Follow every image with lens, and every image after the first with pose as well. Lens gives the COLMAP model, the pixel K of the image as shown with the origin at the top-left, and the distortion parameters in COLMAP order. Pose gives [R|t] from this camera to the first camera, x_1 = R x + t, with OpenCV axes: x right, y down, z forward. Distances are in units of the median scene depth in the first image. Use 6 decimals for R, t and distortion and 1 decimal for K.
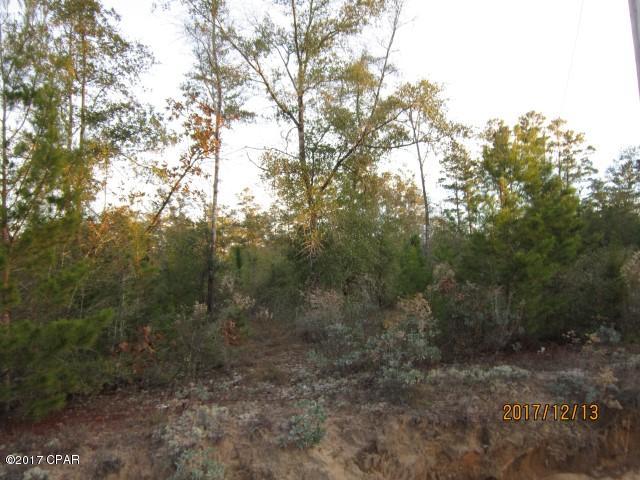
lens RADIAL K [[535.0, 0, 320.0], [0, 535.0, 240.0], [0, 0, 1]] dist [-0.000931, 0.002402]
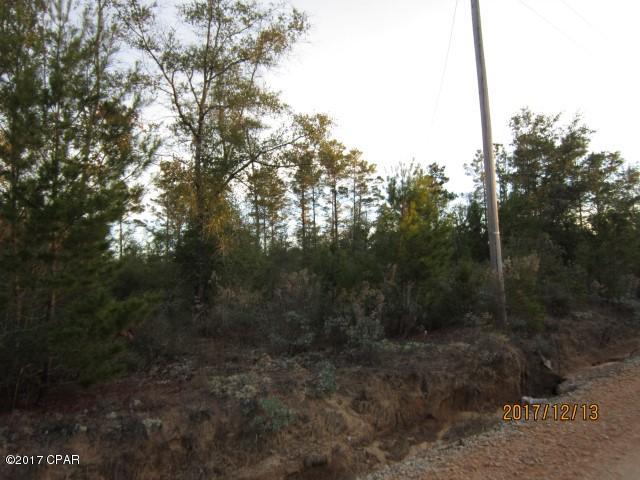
lens RADIAL K [[535.0, 0, 320.0], [0, 535.0, 240.0], [0, 0, 1]] dist [-0.000931, 0.002402]
pose [[0.922930, 0.048916, 0.381847, -0.505925], [-0.039981, 0.998710, -0.031304, 0.039026], [-0.382885, 0.013624, 0.923695, -0.197703]]
